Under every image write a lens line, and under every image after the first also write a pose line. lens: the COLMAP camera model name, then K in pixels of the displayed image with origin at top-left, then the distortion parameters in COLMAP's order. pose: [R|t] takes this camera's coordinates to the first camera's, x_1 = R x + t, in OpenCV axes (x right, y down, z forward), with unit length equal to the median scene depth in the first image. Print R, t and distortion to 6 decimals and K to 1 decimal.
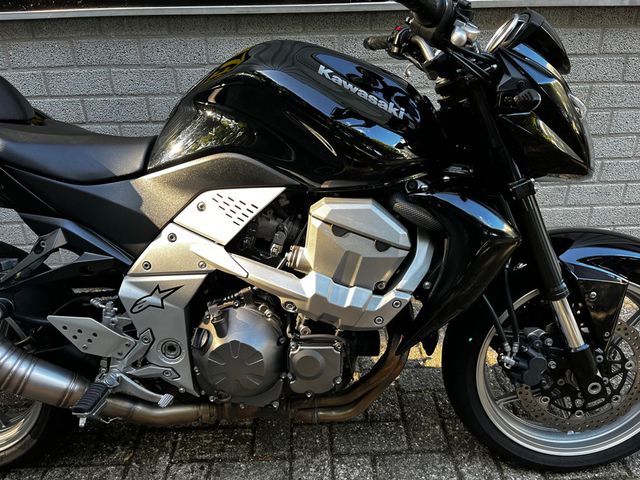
lens RADIAL K [[488.0, 0, 322.9], [0, 488.0, 244.1], [0, 0, 1]] dist [0.059332, -0.089599]
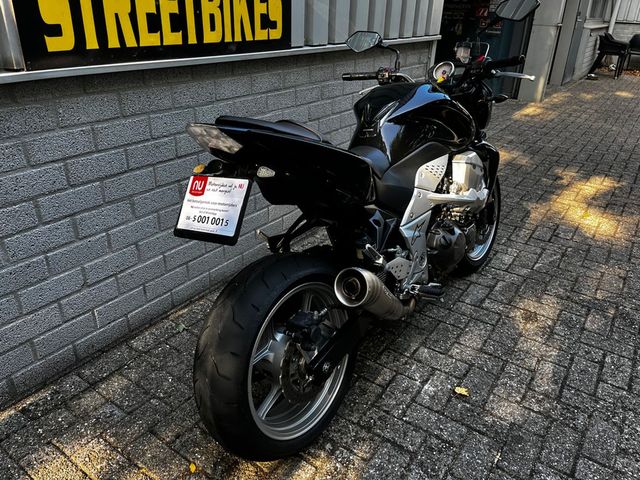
lens RADIAL K [[487.7, 0, 320.1], [0, 487.7, 246.1], [0, 0, 1]] dist [0.044417, -0.059305]
pose [[0.589530, -0.326442, 0.738843, -1.701121], [0.325472, 0.933157, 0.152598, -0.205816], [-0.739271, 0.150512, 0.656372, 0.104648]]
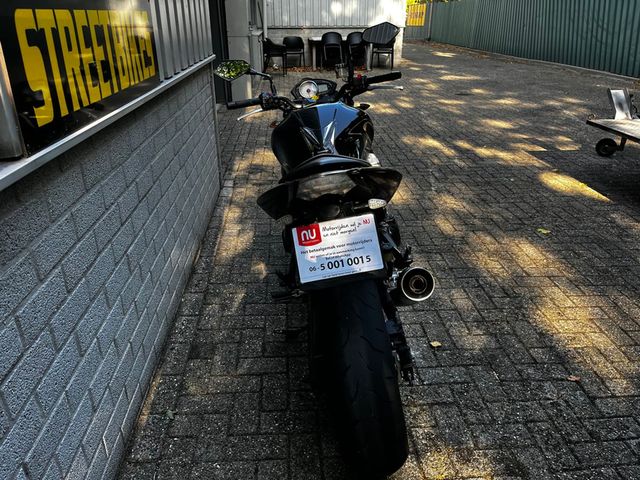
lens RADIAL K [[488.9, 0, 321.3], [0, 488.9, 240.5], [0, 0, 1]] dist [0.062356, -0.090517]
pose [[-0.046088, -0.396355, 0.916940, -2.026928], [0.449607, 0.811455, 0.373356, -0.662987], [-0.892037, 0.429469, 0.140806, 0.879849]]
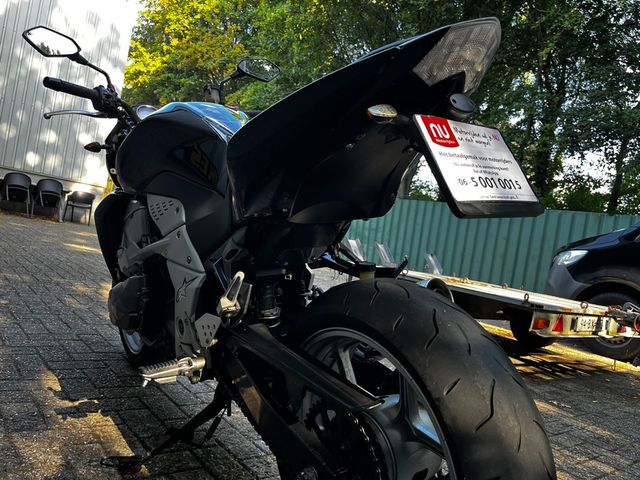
lens RADIAL K [[488.0, 0, 322.9], [0, 488.0, 244.1], [0, 0, 1]] dist [0.059332, -0.089599]
pose [[-0.633896, -0.076611, 0.769614, -1.383461], [0.200937, 0.944599, 0.259532, -0.316582], [-0.746860, 0.319161, -0.583384, 1.613975]]
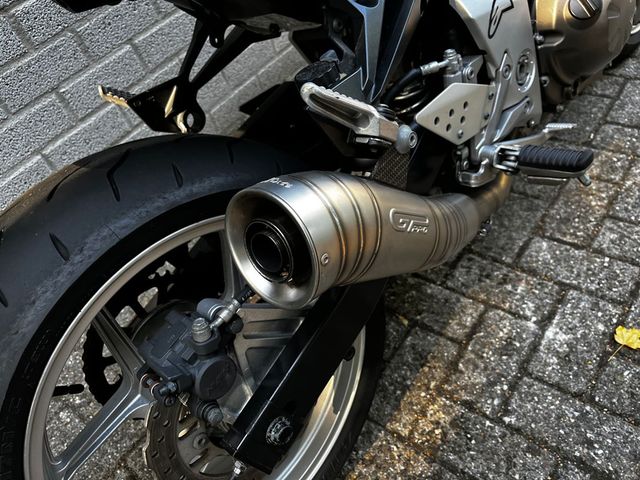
lens RADIAL K [[488.0, 0, 322.9], [0, 488.0, 244.1], [0, 0, 1]] dist [0.059332, -0.089599]
pose [[0.622809, -0.651360, 0.433403, -0.891876], [0.532202, 0.758762, 0.375556, -0.011314], [-0.573472, -0.003242, 0.819219, 0.556131]]
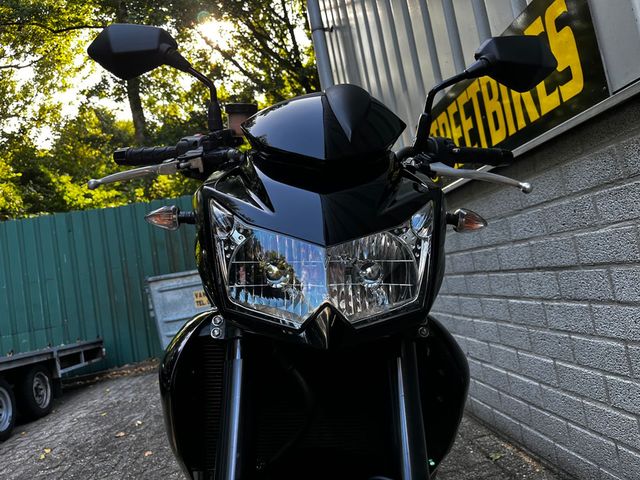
lens RADIAL K [[488.0, 0, 322.9], [0, 488.0, 244.1], [0, 0, 1]] dist [0.059332, -0.089599]
pose [[0.086063, -0.058822, -0.994552, 1.007853], [-0.281762, 0.956065, -0.080928, -0.191289], [0.955617, 0.287192, 0.065708, 0.931526]]
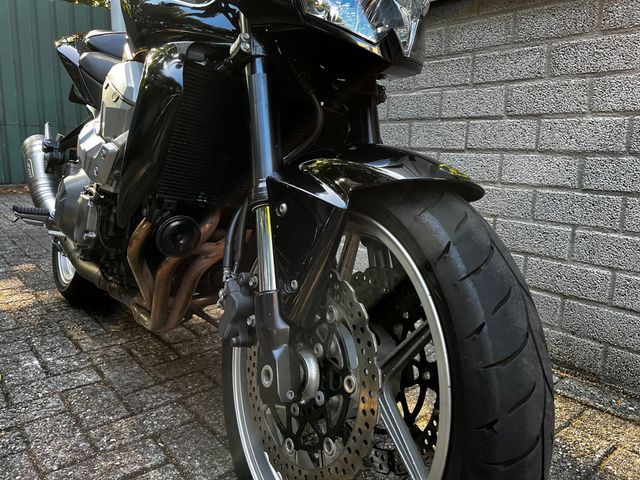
lens RADIAL K [[488.9, 0, 321.3], [0, 488.9, 240.5], [0, 0, 1]] dist [0.062356, -0.090517]
pose [[0.613467, 0.182752, -0.768284, 1.017175], [-0.387137, 0.917534, -0.090871, 0.170577], [0.688320, 0.353177, 0.633626, 0.609590]]
